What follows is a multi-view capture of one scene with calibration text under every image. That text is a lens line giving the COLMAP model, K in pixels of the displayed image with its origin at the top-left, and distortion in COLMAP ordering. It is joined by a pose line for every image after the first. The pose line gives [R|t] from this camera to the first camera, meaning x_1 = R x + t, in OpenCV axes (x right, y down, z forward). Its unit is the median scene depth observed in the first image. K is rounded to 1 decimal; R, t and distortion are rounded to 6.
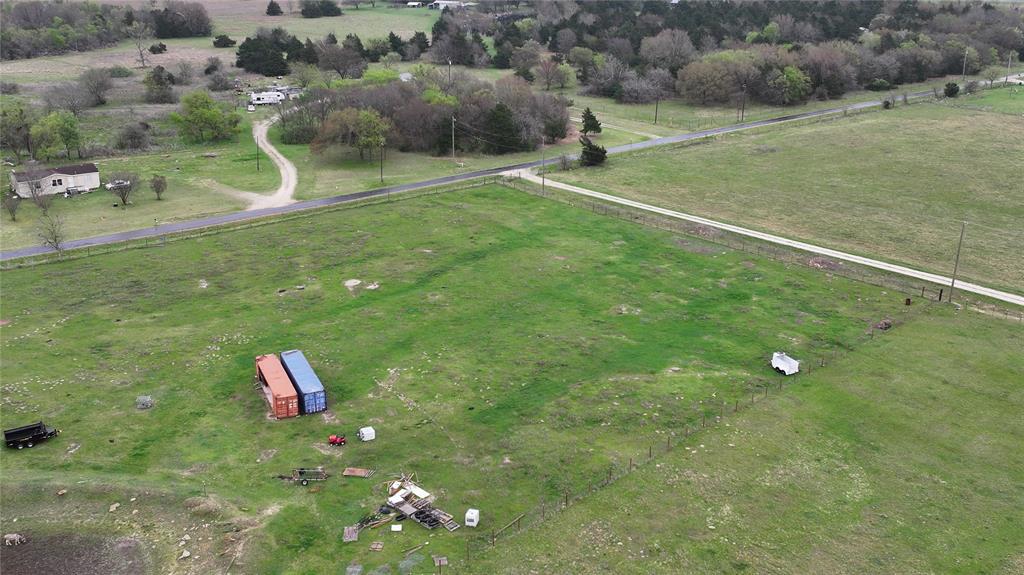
lens RADIAL K [[1009.3, 0, 519.7], [0, 1009.3, 288.4], [0, 0, 1]] dist [0.009054, 0.000000]
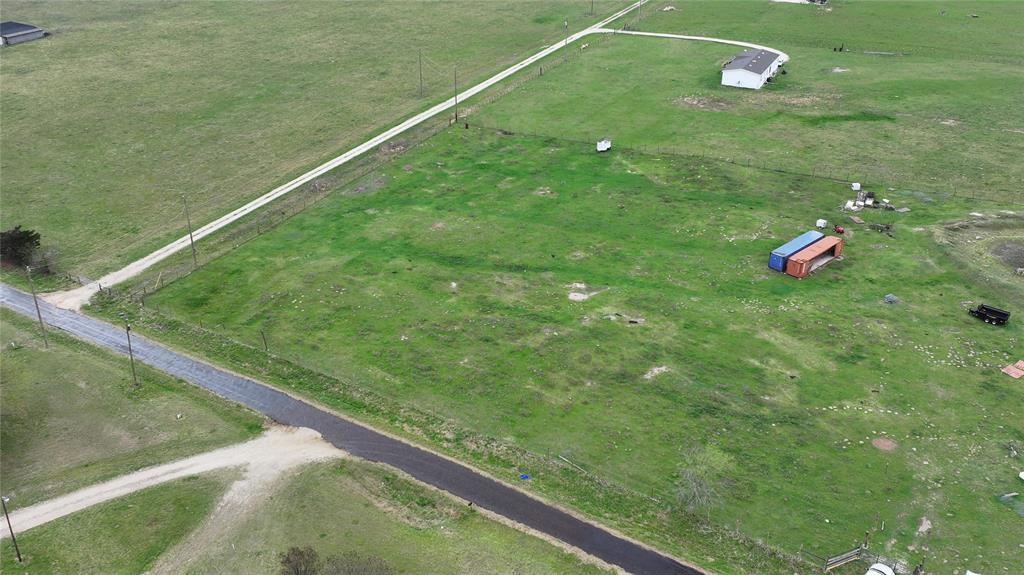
lens RADIAL K [[923.3, 0, 510.9], [0, 923.3, 287.7], [0, 0, 1]] dist [0.007658, 0.000895]
pose [[-0.330584, -0.440313, 0.834768, -0.834199], [0.331961, 0.773728, 0.539580, -0.483798], [-0.883468, 0.455487, -0.109615, 1.096290]]
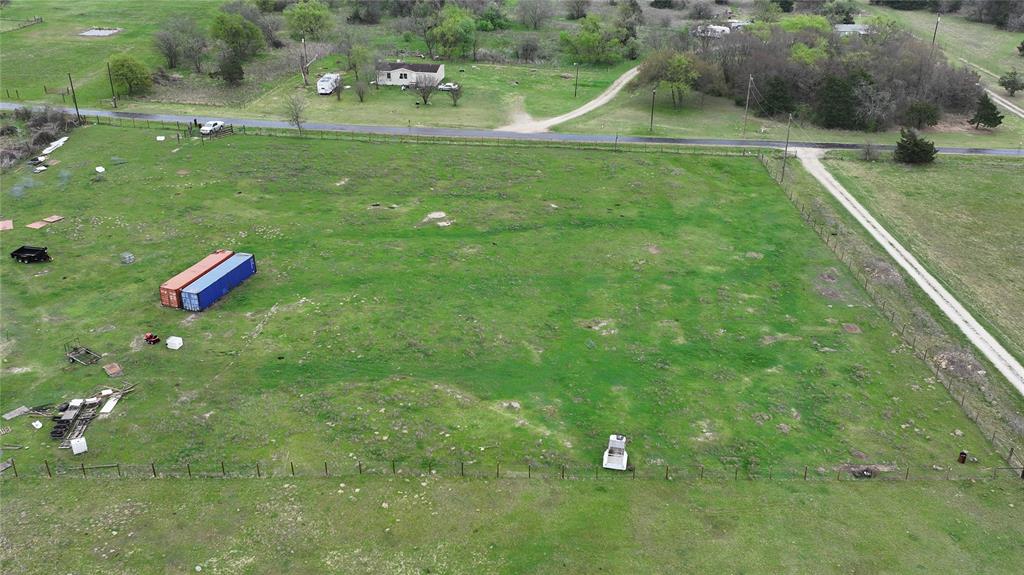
lens RADIAL K [[923.3, 0, 510.1], [0, 923.3, 283.5], [0, 0, 1]] dist [0.007658, 0.000895]
pose [[0.724777, 0.299235, -0.620610, 0.462629], [-0.243279, 0.953889, 0.175818, -0.115664], [0.644604, 0.023553, 0.764154, 0.323599]]
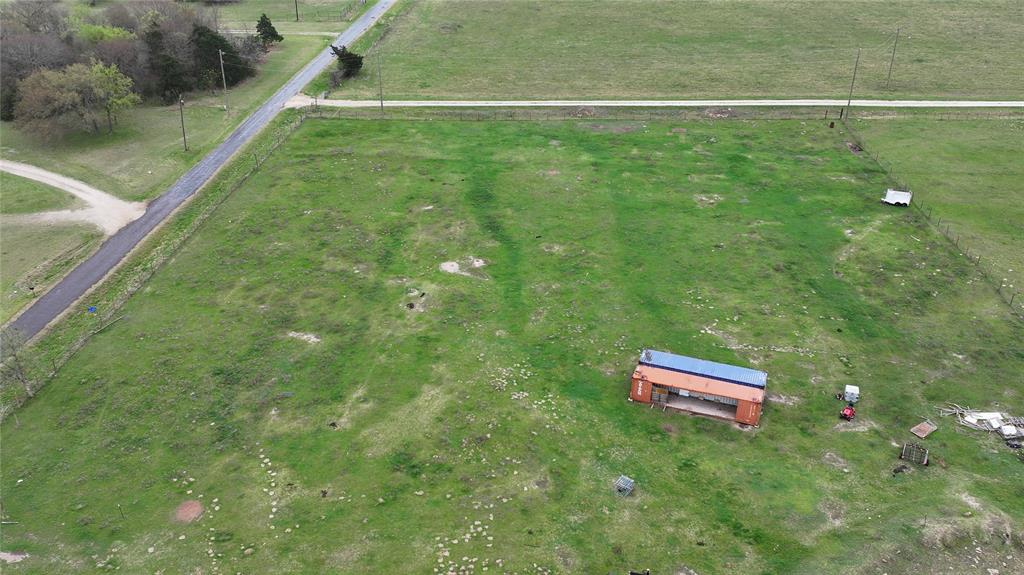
lens RADIAL K [[923.3, 0, 516.2], [0, 923.3, 288.6], [0, 0, 1]] dist [0.007658, 0.000895]
pose [[0.703841, -0.348562, 0.618961, -0.569797], [0.250331, 0.937147, 0.243086, -0.150373], [-0.664787, -0.016148, 0.746858, 0.387828]]
